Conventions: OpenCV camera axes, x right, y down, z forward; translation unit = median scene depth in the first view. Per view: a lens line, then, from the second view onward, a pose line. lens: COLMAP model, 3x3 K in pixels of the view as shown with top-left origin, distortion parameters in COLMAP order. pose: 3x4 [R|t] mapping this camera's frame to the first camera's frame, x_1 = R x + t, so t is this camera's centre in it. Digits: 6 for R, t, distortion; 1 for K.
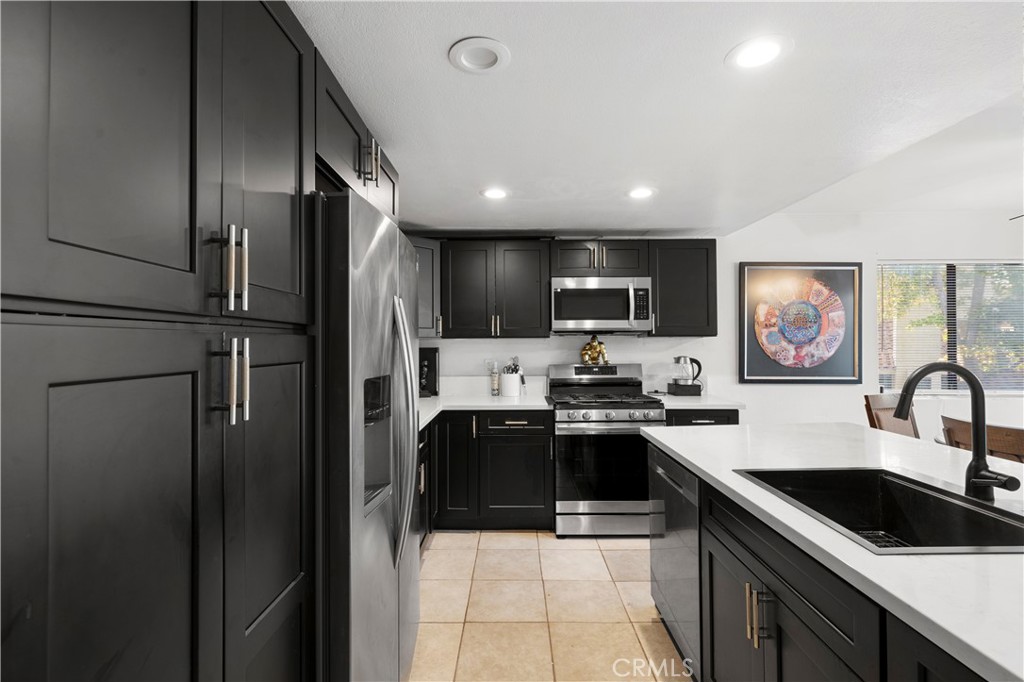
lens RADIAL K [[473.1, 0, 512.0], [0, 473.1, 341.0], [0, 0, 1]] dist [0.001533, 0.001105]
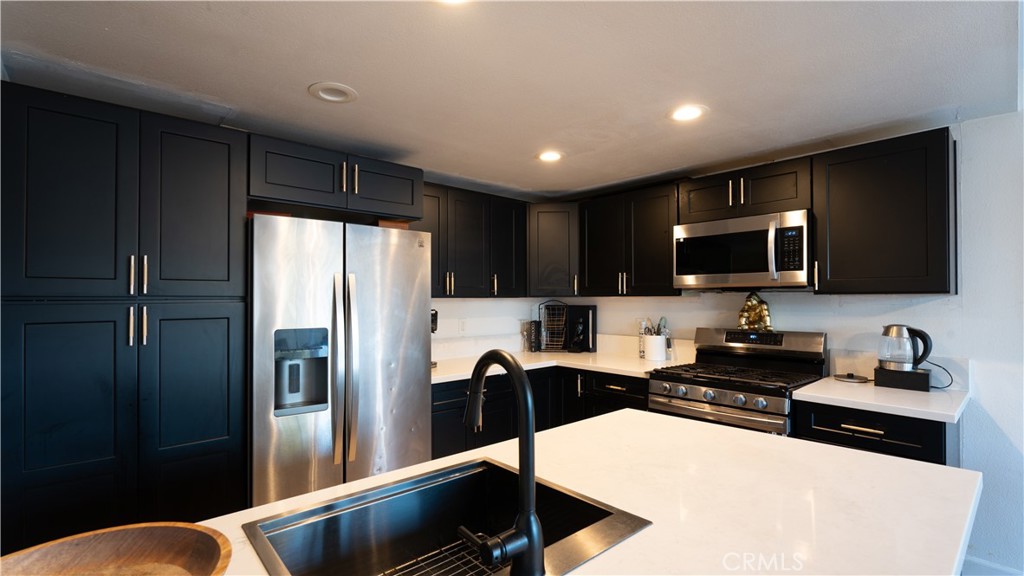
lens RADIAL K [[462.1, 0, 512.7], [0, 462.1, 293.0], [0, 0, 1]] dist [0.000098, 0.000119]
pose [[0.669296, -0.006282, -0.742969, 0.472041], [0.001440, 0.999973, -0.007158, -0.006143], [0.742994, 0.003721, 0.669288, 0.206692]]
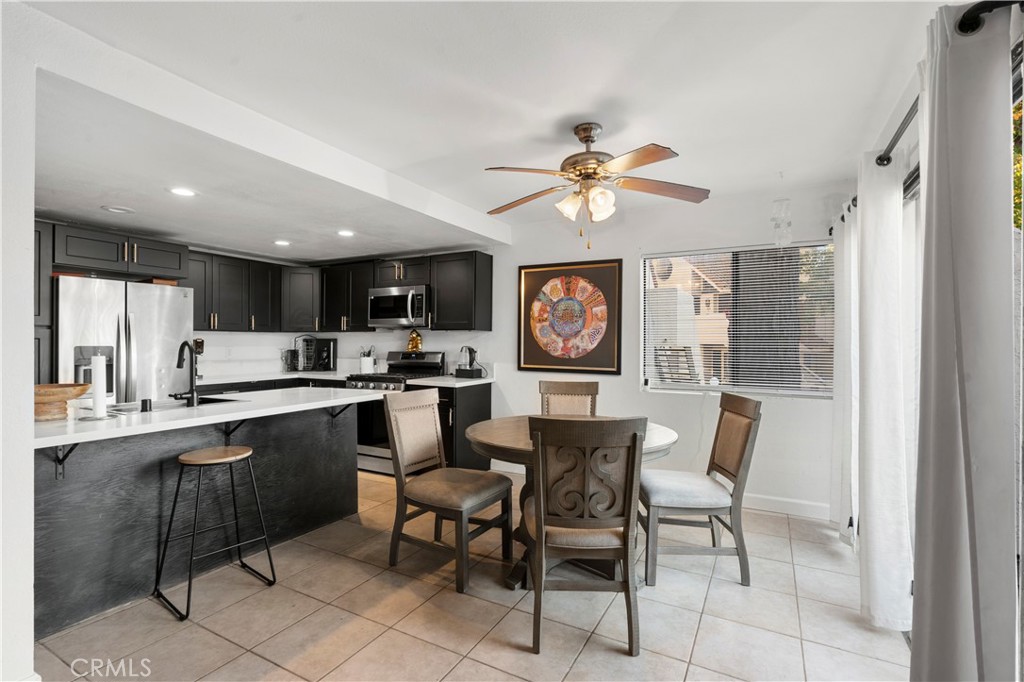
lens RADIAL K [[473.1, 0, 512.0], [0, 473.1, 341.0], [0, 0, 1]] dist [0.001533, 0.001105]
pose [[0.875640, 0.005688, -0.482930, 1.056372], [-0.006075, 0.999981, 0.000763, 0.016566], [0.482925, 0.002265, 0.875659, -0.028293]]
